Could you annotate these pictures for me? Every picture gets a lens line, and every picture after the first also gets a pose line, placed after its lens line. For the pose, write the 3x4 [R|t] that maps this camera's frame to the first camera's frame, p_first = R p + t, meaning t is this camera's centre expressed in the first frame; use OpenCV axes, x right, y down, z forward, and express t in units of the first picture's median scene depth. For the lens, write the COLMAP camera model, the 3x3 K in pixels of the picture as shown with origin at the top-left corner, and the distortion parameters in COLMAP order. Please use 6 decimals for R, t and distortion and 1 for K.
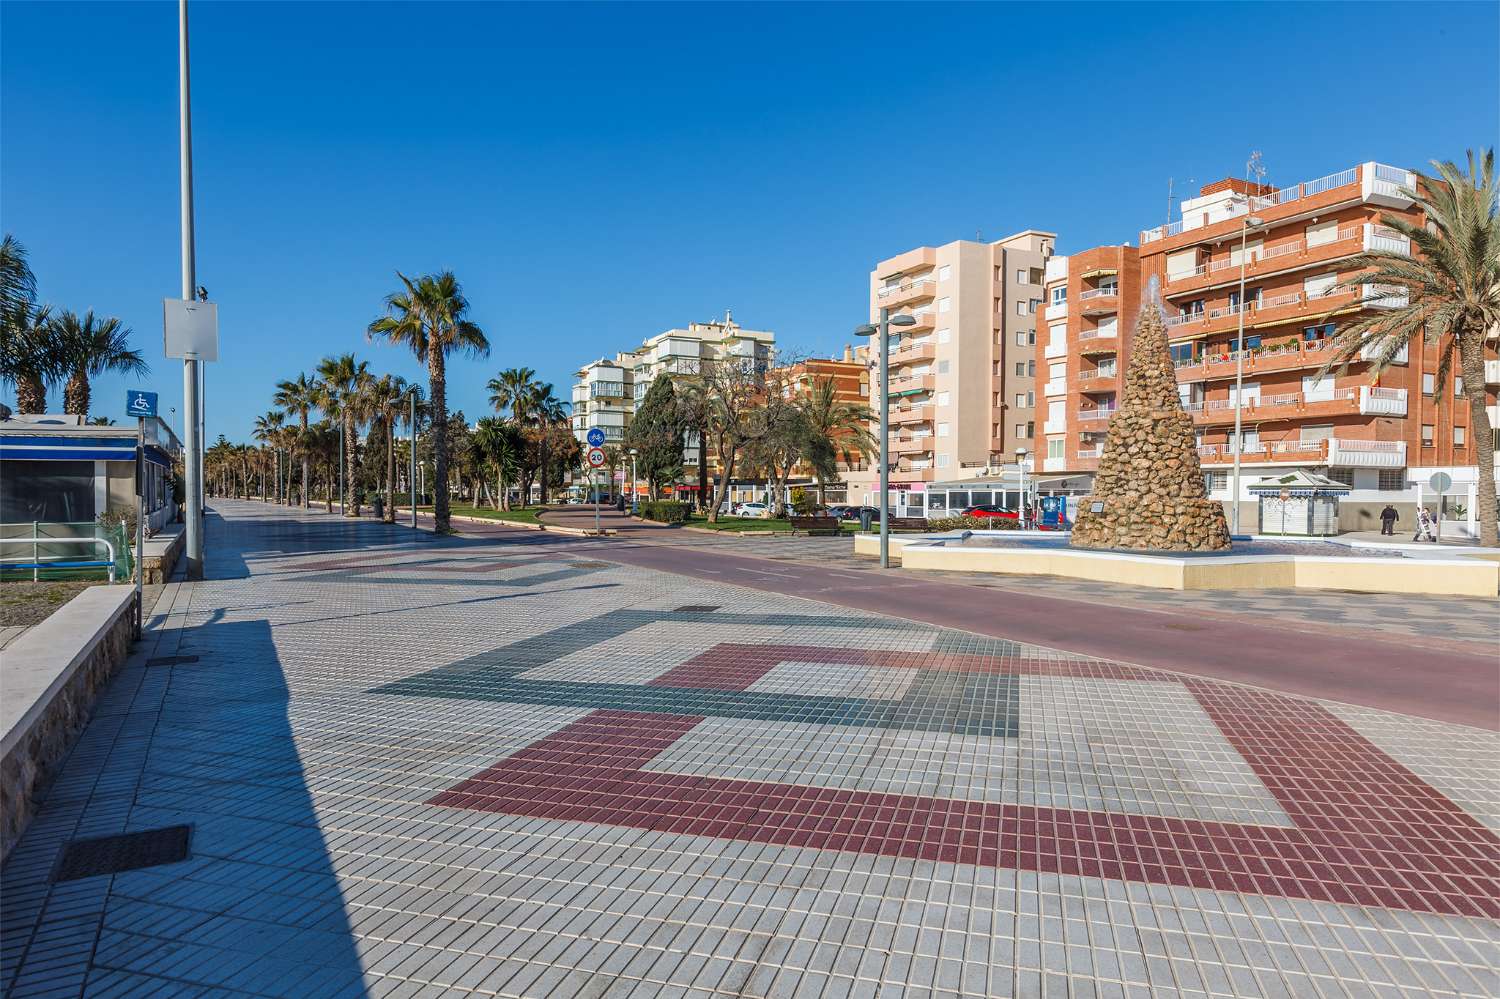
lens RADIAL K [[971.8, 0, 750.0], [0, 971.8, 499.5], [0, 0, 1]] dist [-0.000400, -0.000017]
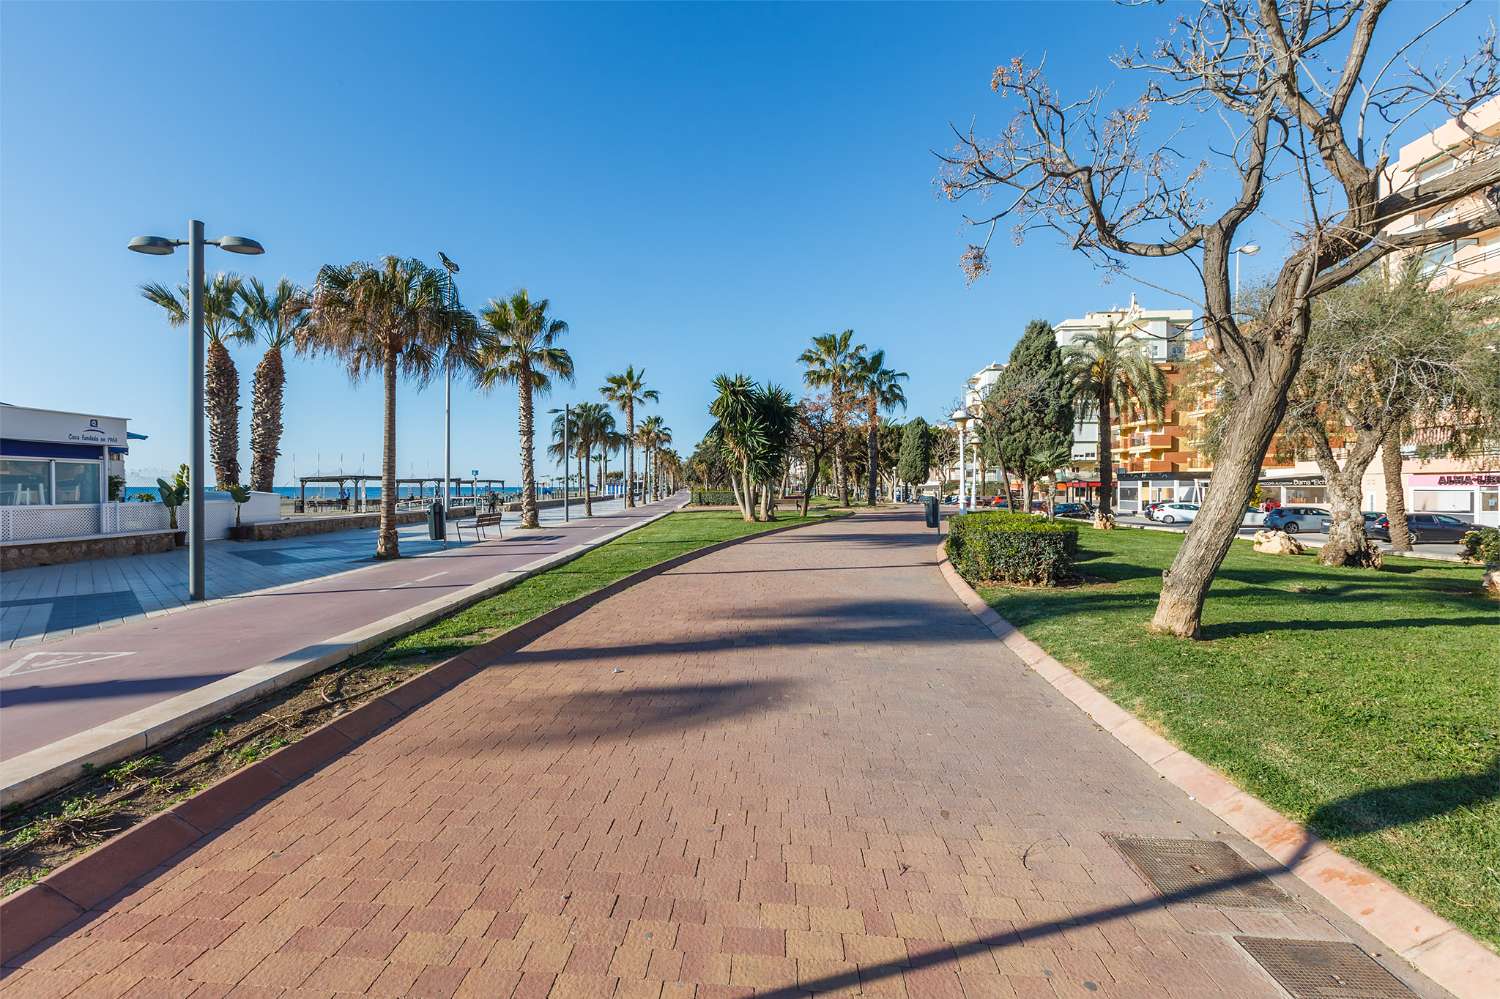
lens RADIAL K [[654.8, 0, 750.0], [0, 654.8, 499.5], [0, 0, 1]] dist [-0.000755, -0.000048]
pose [[0.857623, 0.002218, -0.514275, -0.021534], [0.001479, 0.999976, 0.006779, -0.003231], [0.514277, -0.006575, 0.857599, 0.412466]]
